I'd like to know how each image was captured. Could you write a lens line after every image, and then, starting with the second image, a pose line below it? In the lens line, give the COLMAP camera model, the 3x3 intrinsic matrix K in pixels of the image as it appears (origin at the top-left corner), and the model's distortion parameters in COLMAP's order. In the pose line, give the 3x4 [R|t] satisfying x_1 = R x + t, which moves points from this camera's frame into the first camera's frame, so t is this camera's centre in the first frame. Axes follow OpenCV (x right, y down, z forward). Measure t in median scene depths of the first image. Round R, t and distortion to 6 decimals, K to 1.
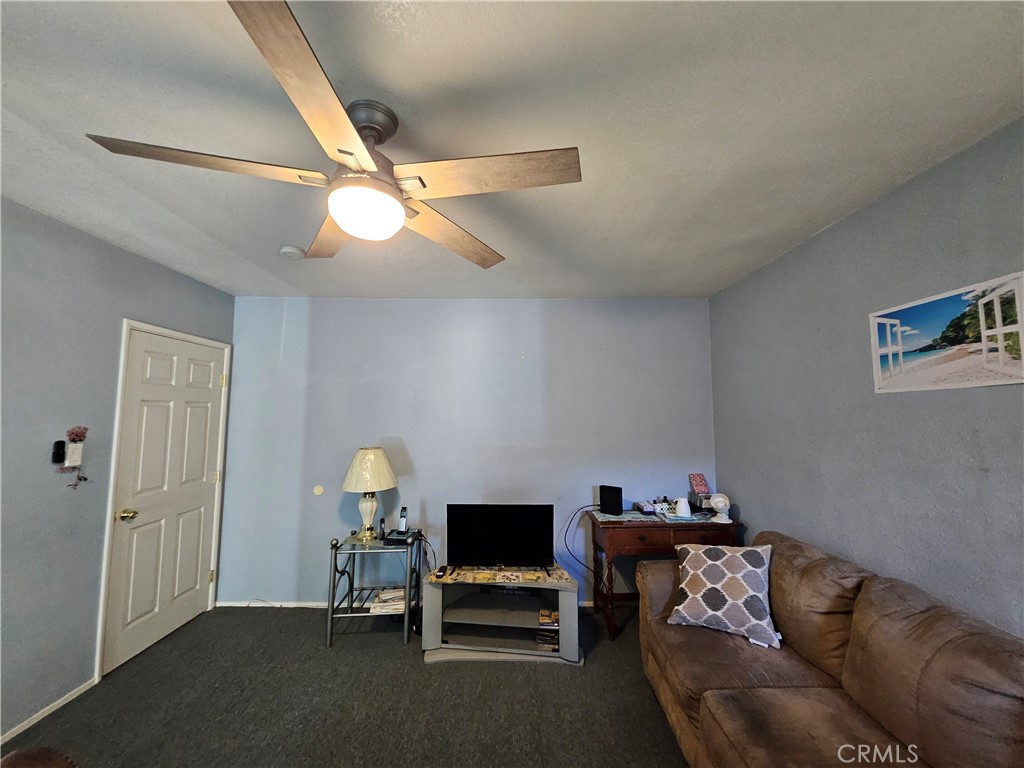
lens RADIAL K [[404.1, 0, 512.2], [0, 404.1, 379.8], [0, 0, 1]] dist [0.002973, 0.000488]
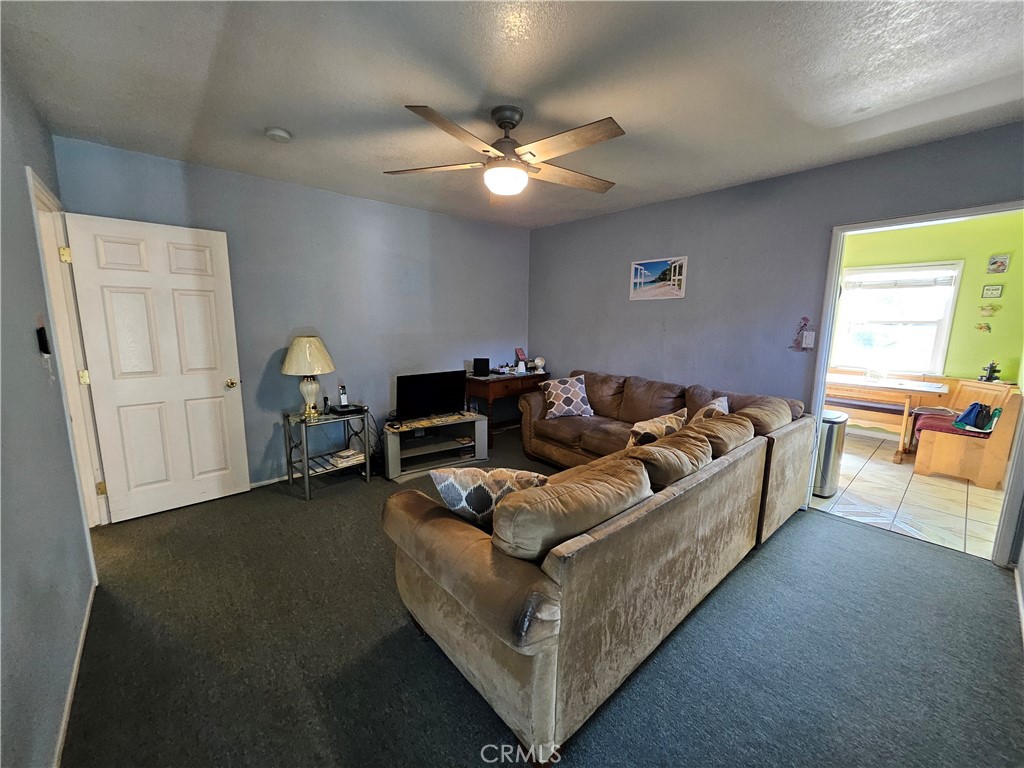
lens RADIAL K [[404.1, 0, 512.2], [0, 404.1, 379.8], [0, 0, 1]] dist [0.002973, 0.000488]
pose [[0.756463, -0.095540, 0.647020, -1.005136], [-0.064848, 0.973442, 0.219557, 0.013333], [-0.650813, -0.208045, 0.730177, -0.265657]]
